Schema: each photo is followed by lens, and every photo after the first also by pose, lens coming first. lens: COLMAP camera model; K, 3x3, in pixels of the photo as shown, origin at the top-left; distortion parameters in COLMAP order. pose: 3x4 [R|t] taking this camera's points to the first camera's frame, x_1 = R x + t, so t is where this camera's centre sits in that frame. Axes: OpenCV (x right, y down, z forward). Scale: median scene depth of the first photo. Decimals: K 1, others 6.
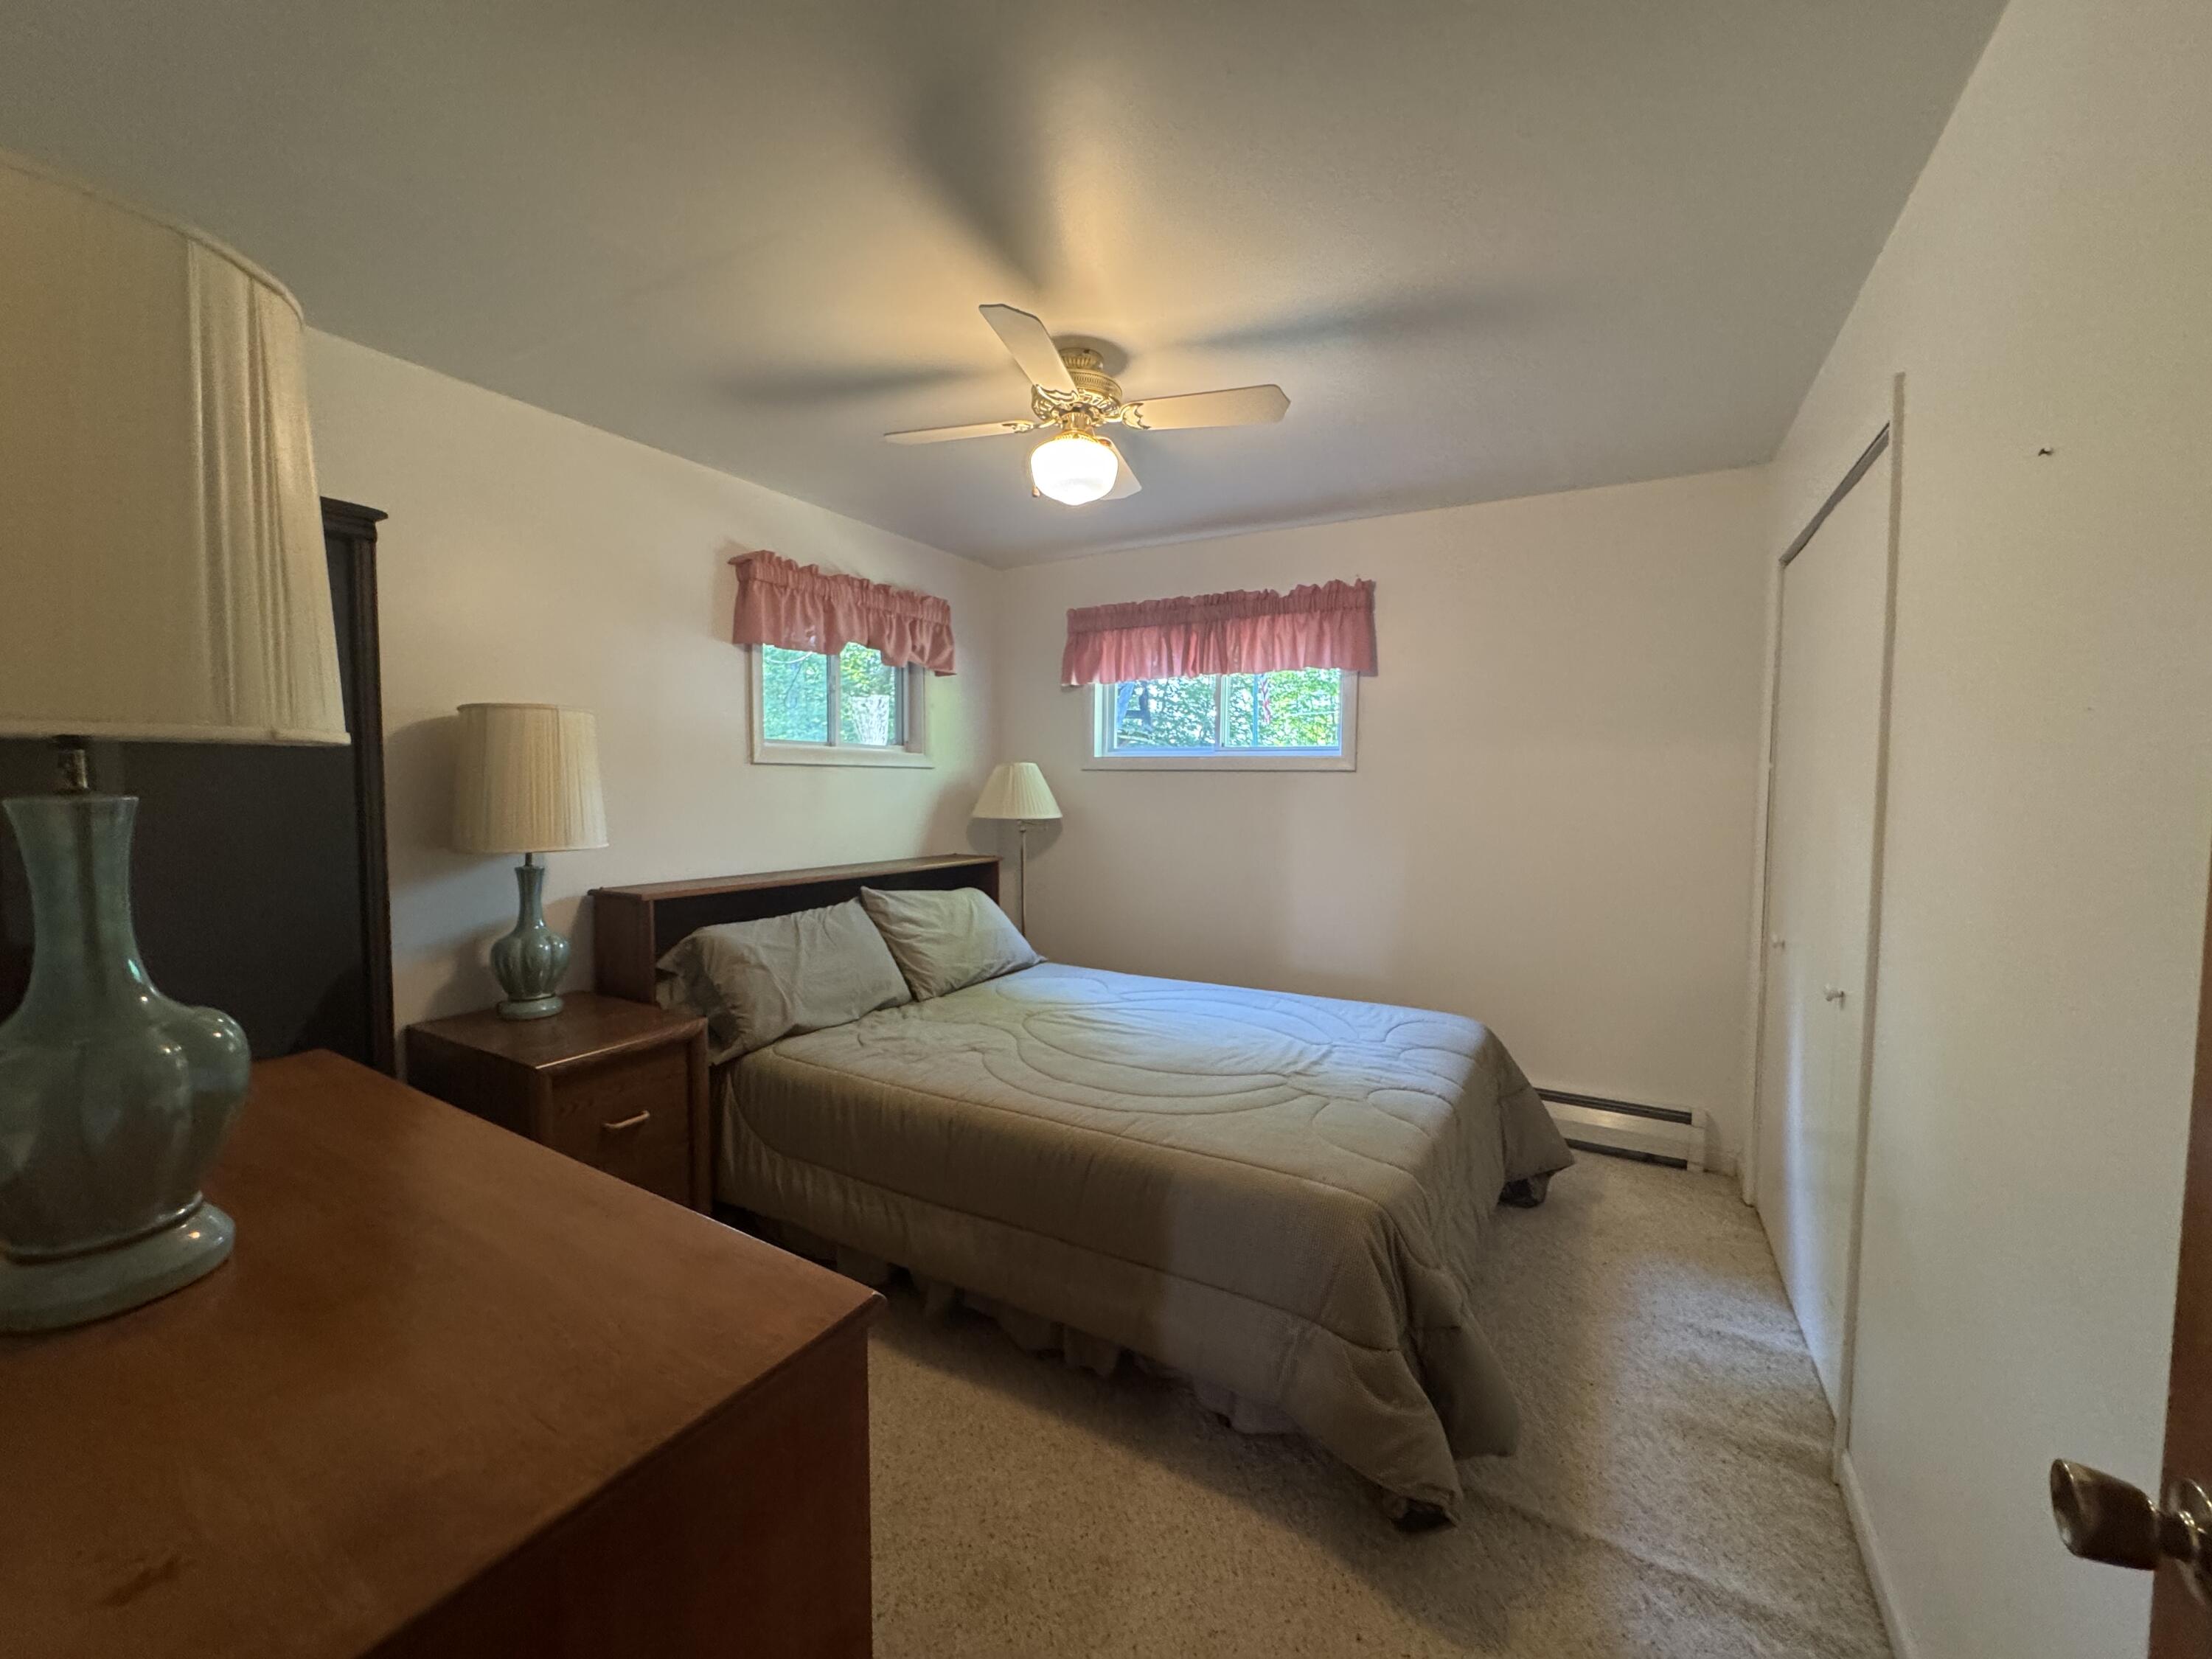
lens RADIAL K [[878.5, 0, 1103.5], [0, 878.5, 827.2], [0, 0, 1]] dist [-0.007826, 0.000818]
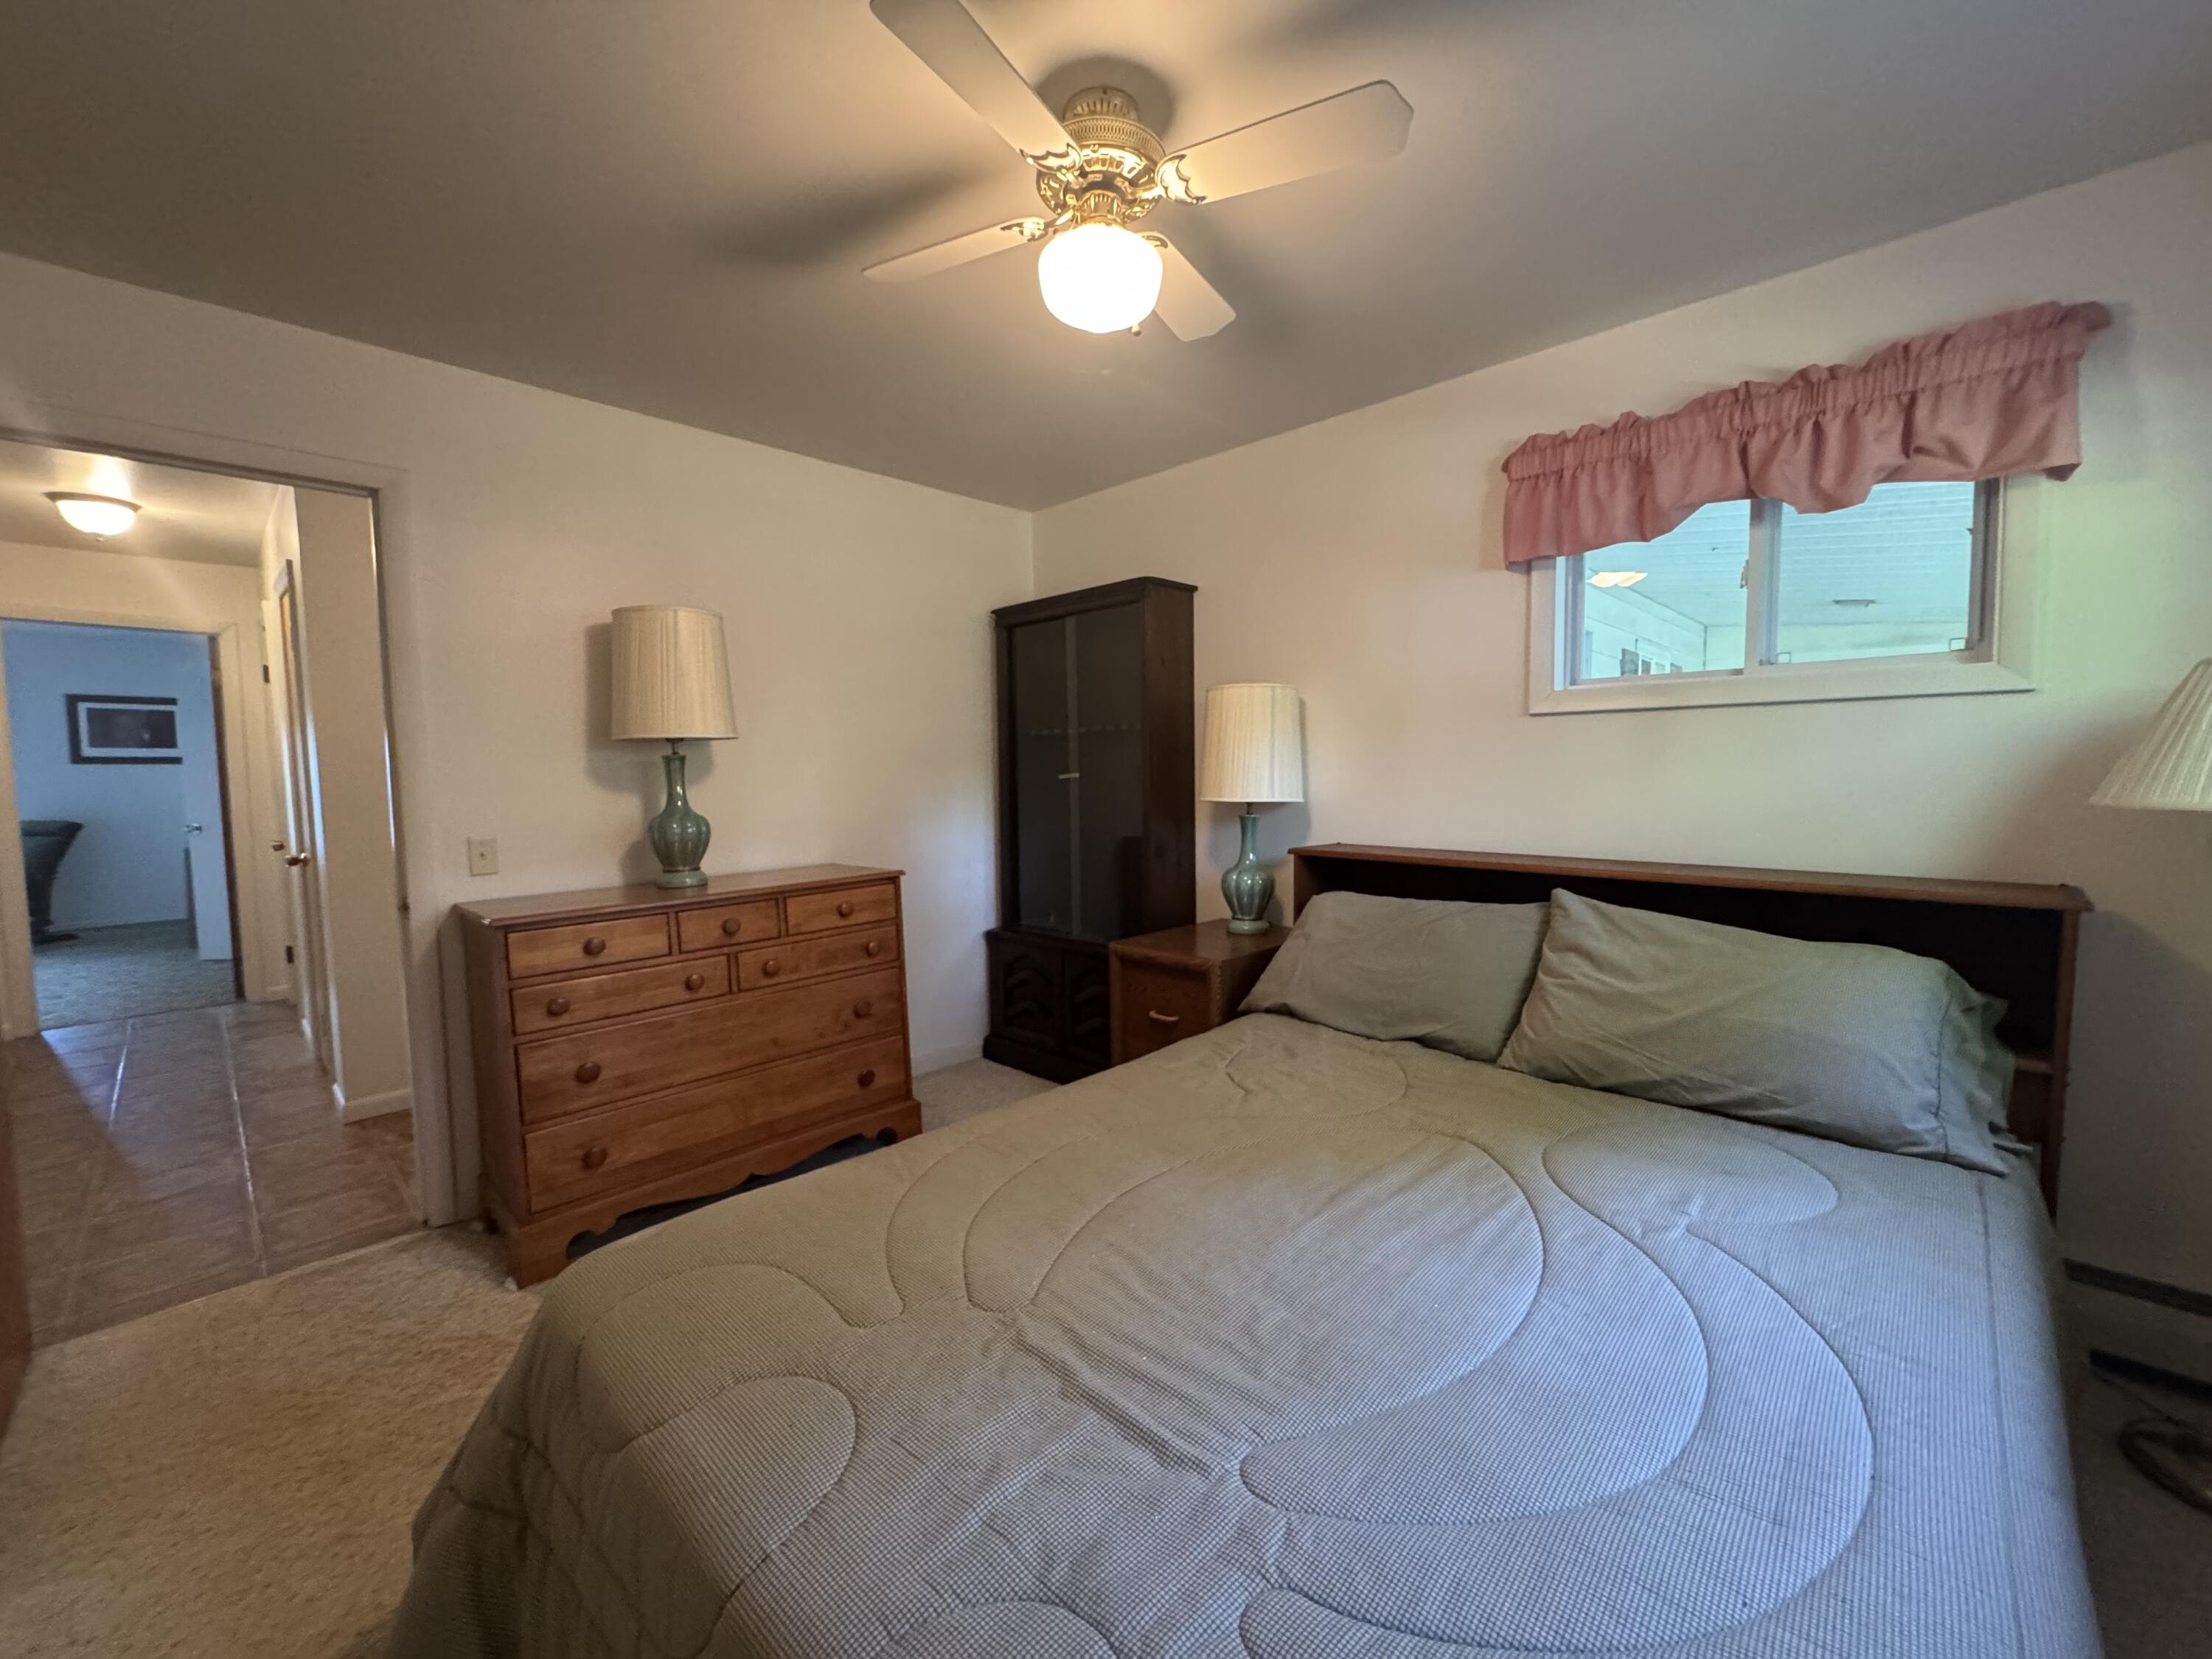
lens RADIAL K [[878.5, 0, 1103.5], [0, 878.5, 827.2], [0, 0, 1]] dist [-0.007826, 0.000818]
pose [[-0.233499, 0.064056, -0.970245, 0.458459], [-0.038192, 0.996454, 0.074977, -0.016159], [0.971607, 0.054563, -0.230225, 0.811992]]
